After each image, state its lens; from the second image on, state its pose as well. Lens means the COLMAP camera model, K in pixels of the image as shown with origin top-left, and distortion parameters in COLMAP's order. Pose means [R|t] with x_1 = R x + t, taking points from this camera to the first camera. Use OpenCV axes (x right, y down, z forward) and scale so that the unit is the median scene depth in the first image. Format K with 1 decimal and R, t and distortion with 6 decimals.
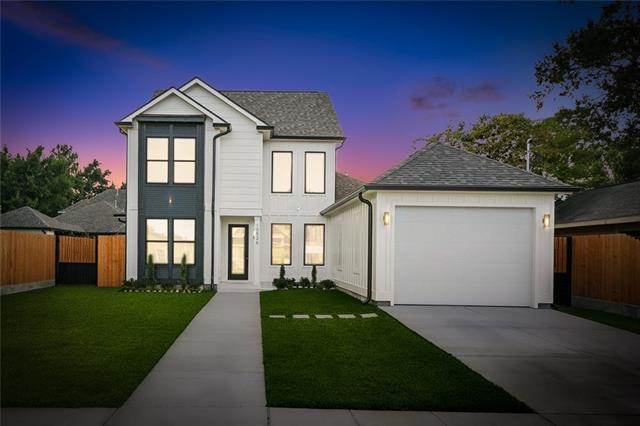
lens RADIAL K [[504.4, 0, 319.0], [0, 504.4, 212.9], [0, 0, 1]] dist [-0.005069, 0.004592]
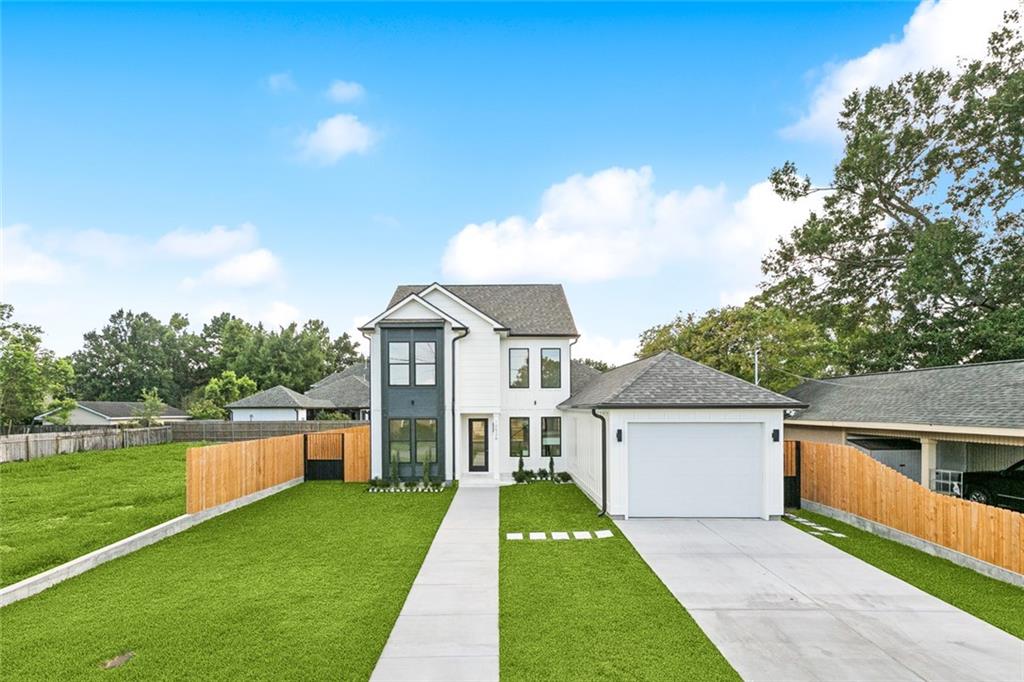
lens RADIAL K [[469.2, 0, 554.2], [0, 469.2, 344.5], [0, 0, 1]] dist [0.000489, -0.000074]
pose [[0.999804, -0.017340, -0.009516, 0.009994], [0.017295, 0.999839, -0.004800, -0.131198], [0.009598, 0.004634, 0.999943, 0.030981]]
